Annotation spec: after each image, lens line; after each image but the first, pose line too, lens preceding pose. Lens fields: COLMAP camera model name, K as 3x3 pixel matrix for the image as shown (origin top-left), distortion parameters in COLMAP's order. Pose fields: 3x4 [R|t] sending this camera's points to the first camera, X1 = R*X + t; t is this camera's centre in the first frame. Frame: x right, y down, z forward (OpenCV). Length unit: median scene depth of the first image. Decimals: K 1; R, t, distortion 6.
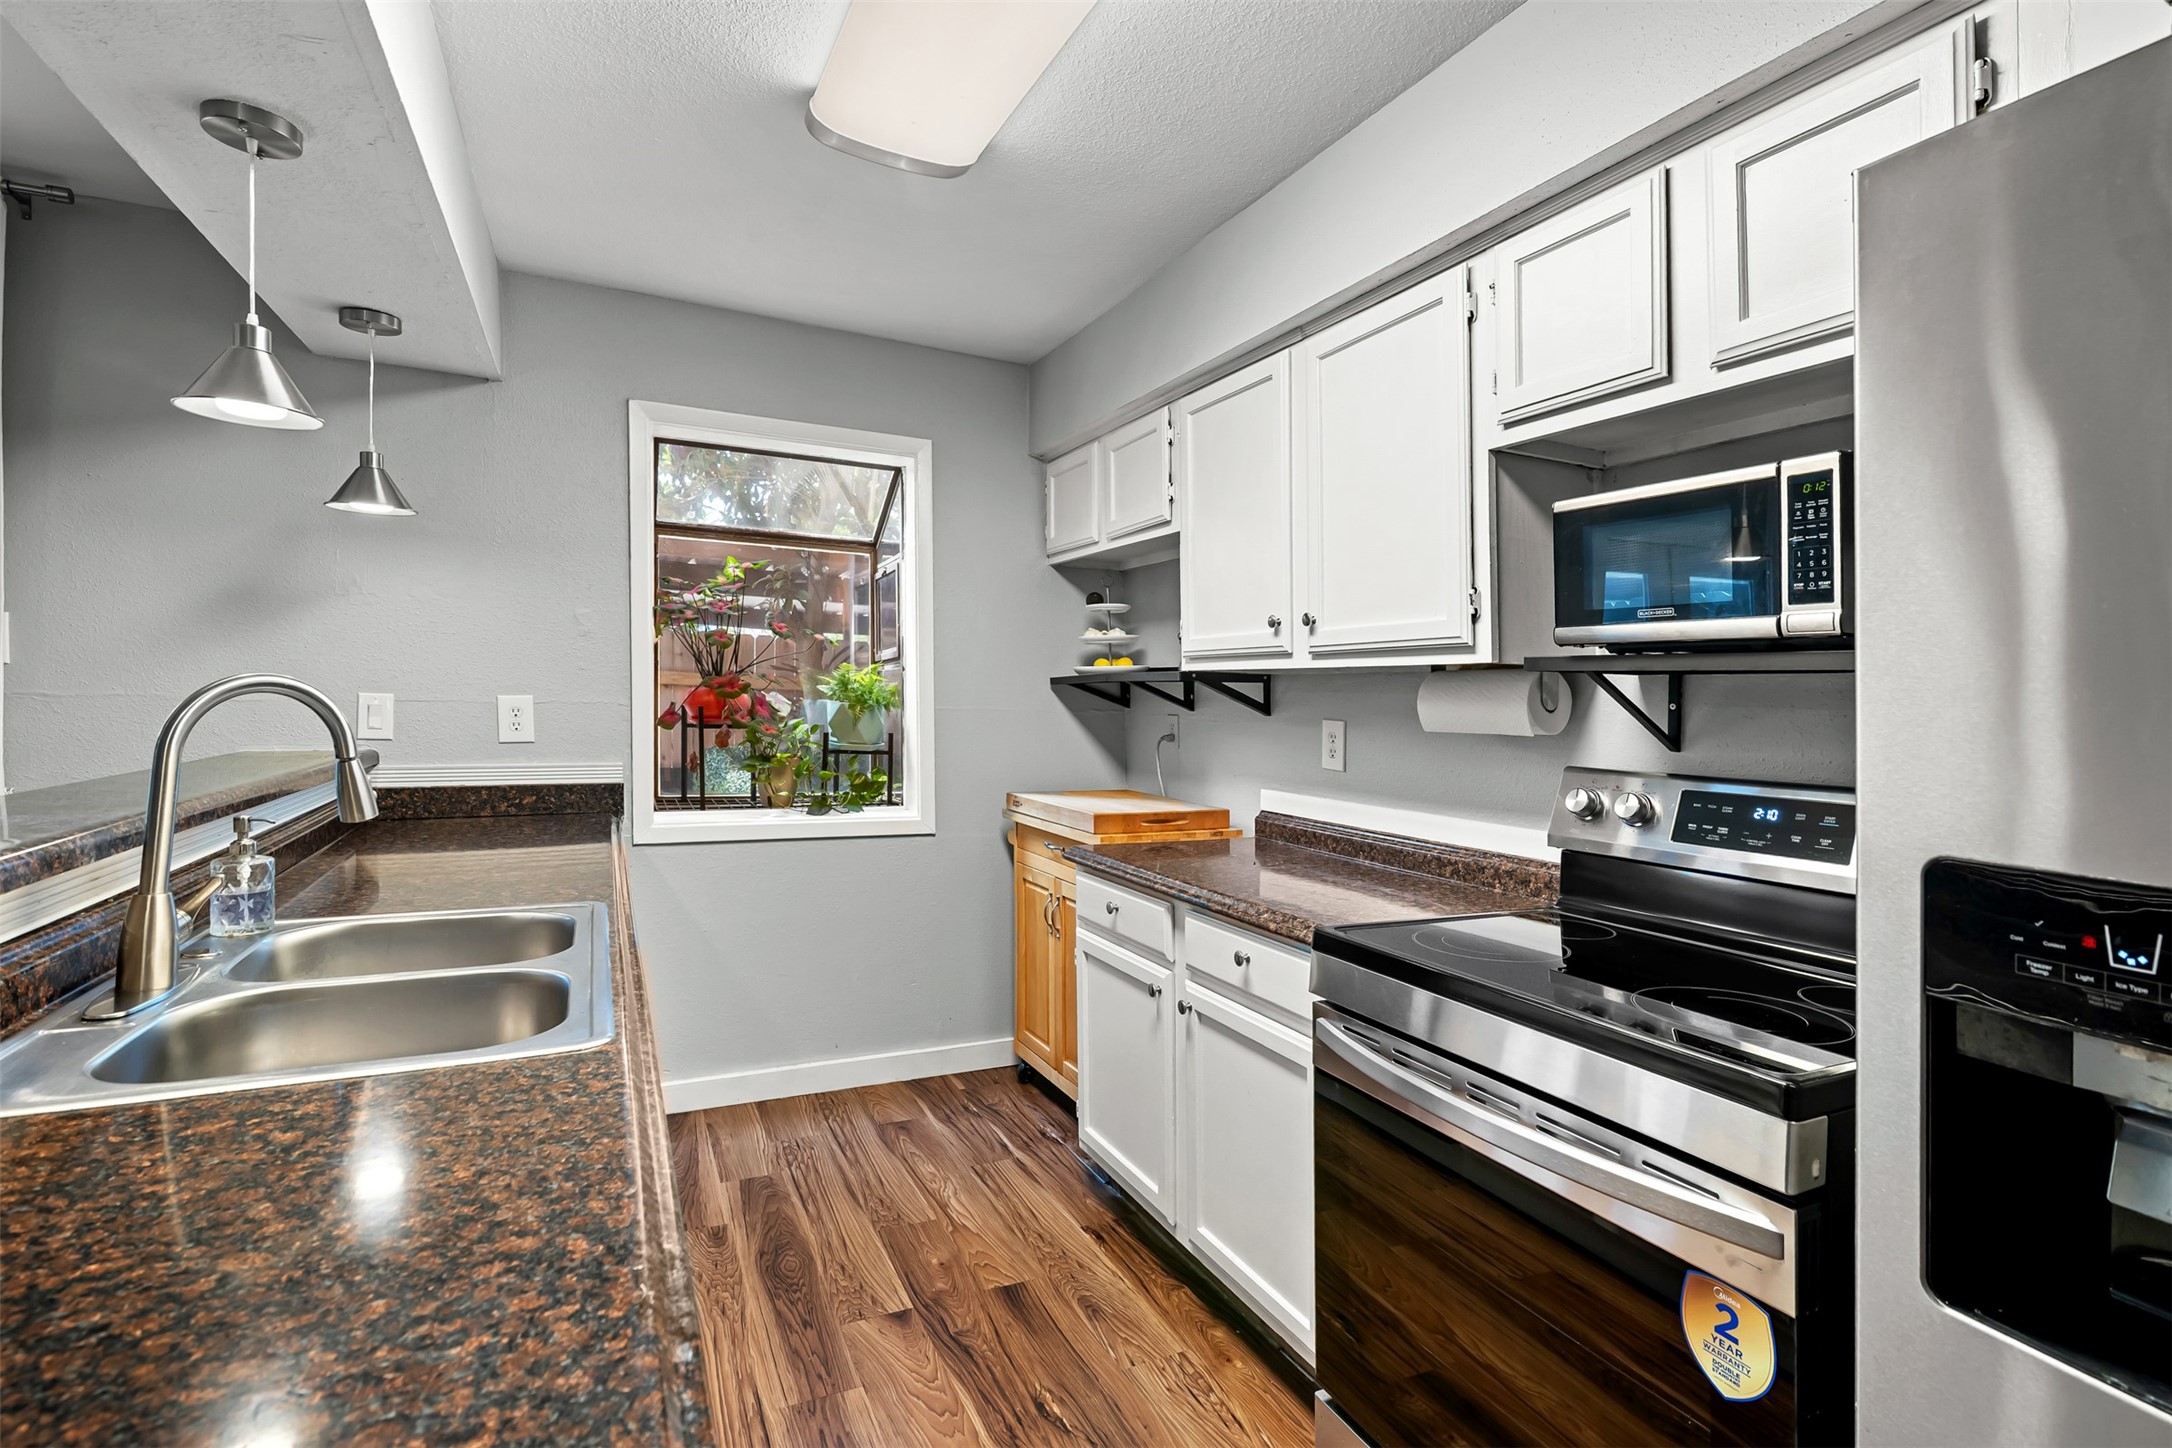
lens RADIAL K [[1034.6, 0, 1088.1], [0, 1034.6, 661.5], [0, 0, 1]] dist [-0.001927, -0.000633]
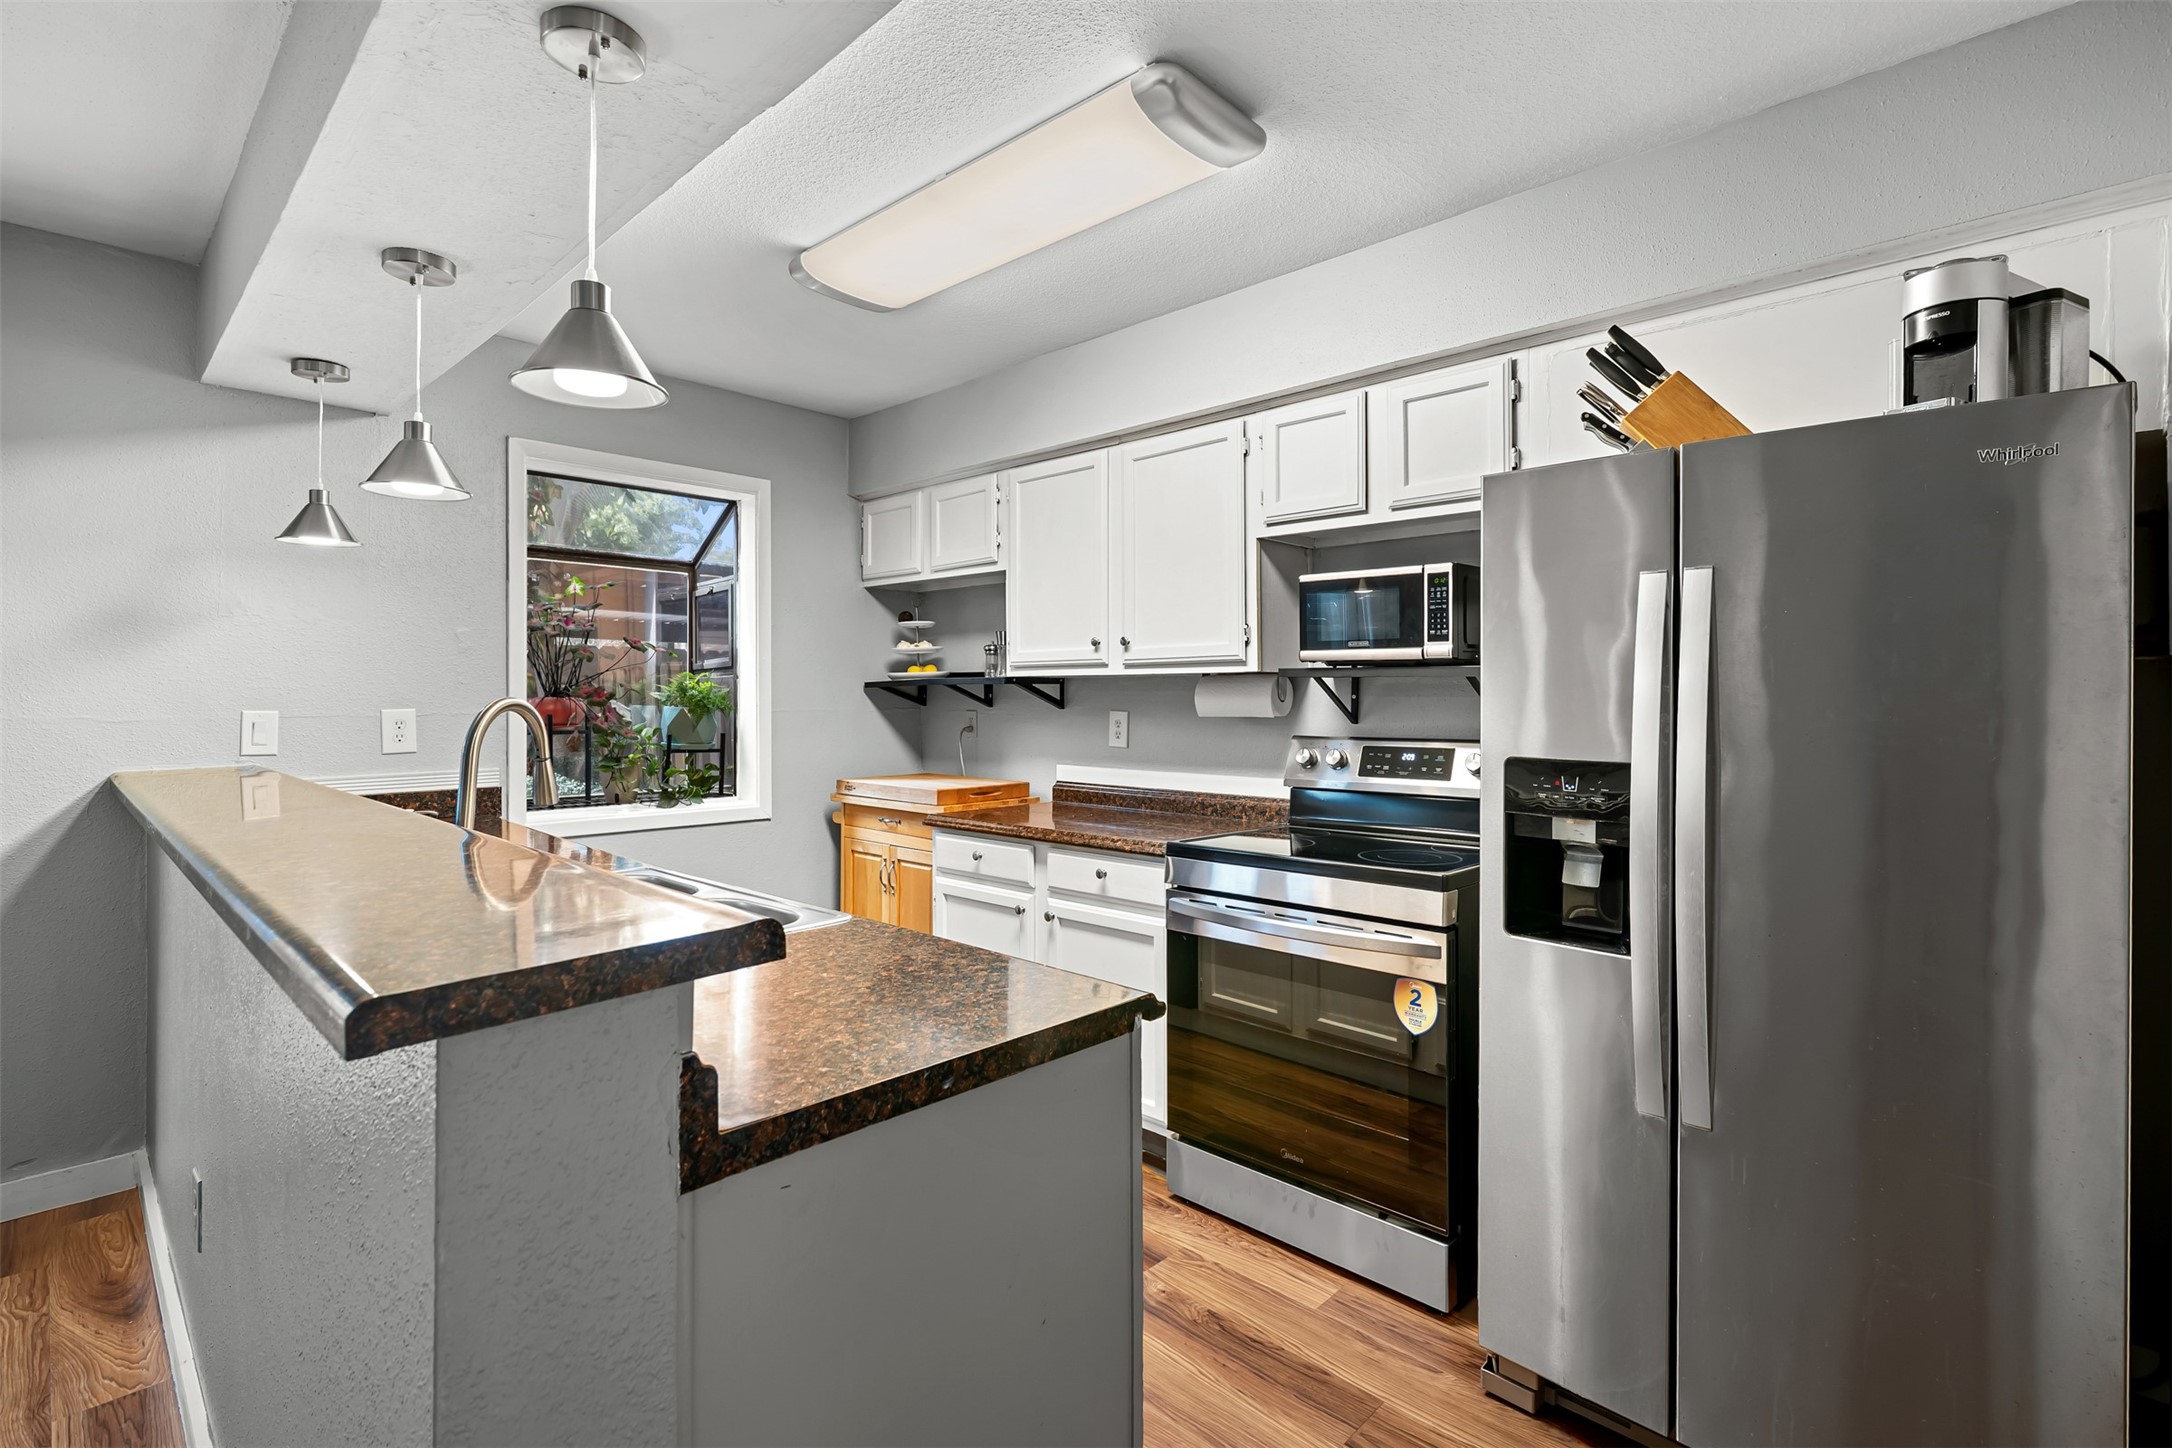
lens RADIAL K [[1022.8, 0, 1101.0], [0, 1022.8, 680.4], [0, 0, 1]] dist [-0.001934, -0.000448]
pose [[0.935206, -0.017011, 0.353695, -0.317965], [0.008670, 0.999646, 0.025156, -0.022033], [-0.353997, -0.020459, 0.935023, -0.313312]]
